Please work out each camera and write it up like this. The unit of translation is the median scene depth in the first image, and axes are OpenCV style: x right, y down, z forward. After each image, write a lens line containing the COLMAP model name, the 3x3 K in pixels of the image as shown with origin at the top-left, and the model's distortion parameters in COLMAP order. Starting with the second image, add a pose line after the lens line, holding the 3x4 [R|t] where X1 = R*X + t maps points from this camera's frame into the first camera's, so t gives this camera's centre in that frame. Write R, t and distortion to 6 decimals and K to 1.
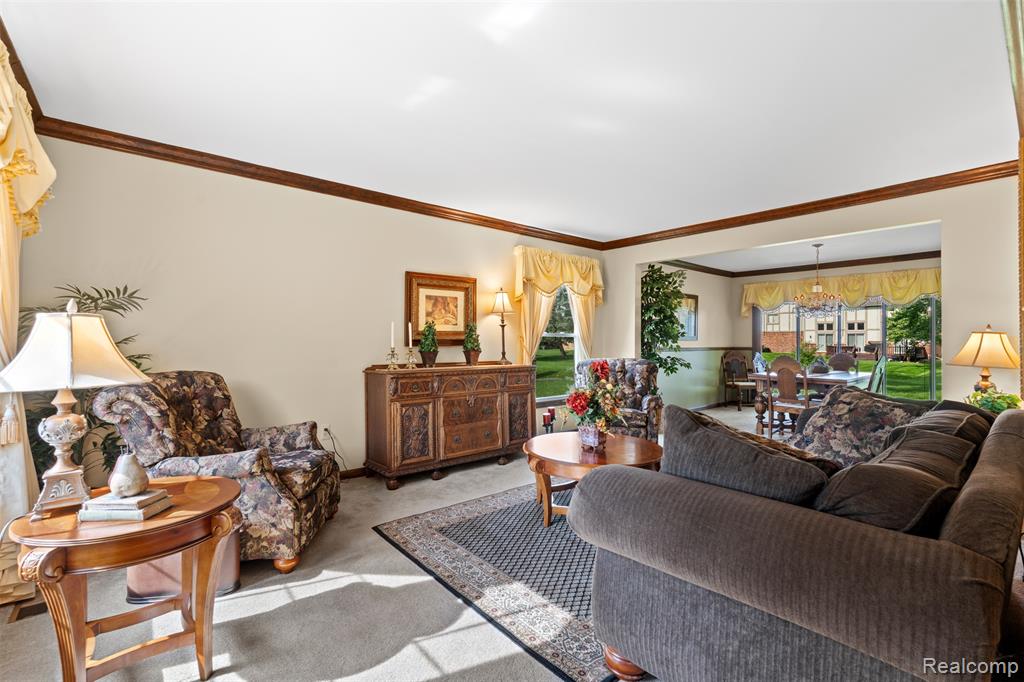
lens RADIAL K [[449.2, 0, 524.5], [0, 449.2, 342.4], [0, 0, 1]] dist [0.000810, 0.000290]
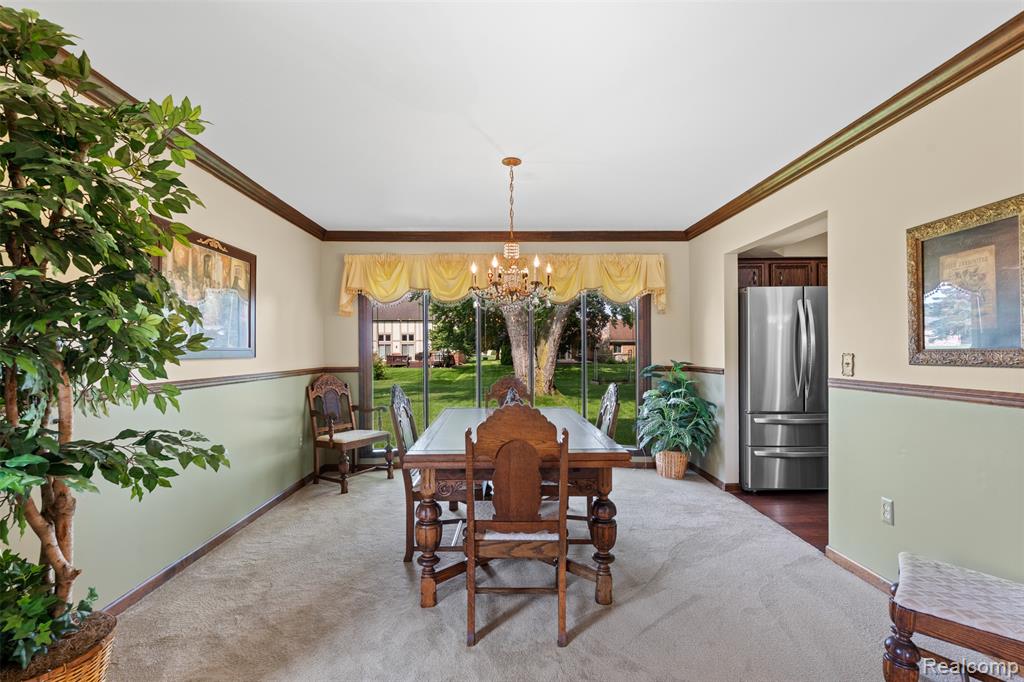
lens RADIAL K [[417.7, 0, 489.6], [0, 417.7, 348.1], [0, 0, 1]] dist [-0.009642, 0.000104]
pose [[0.643985, -0.004631, 0.765024, 0.209668], [0.012234, 0.999916, -0.004245, -0.008563], [-0.764940, 0.012093, 0.643987, 0.533285]]
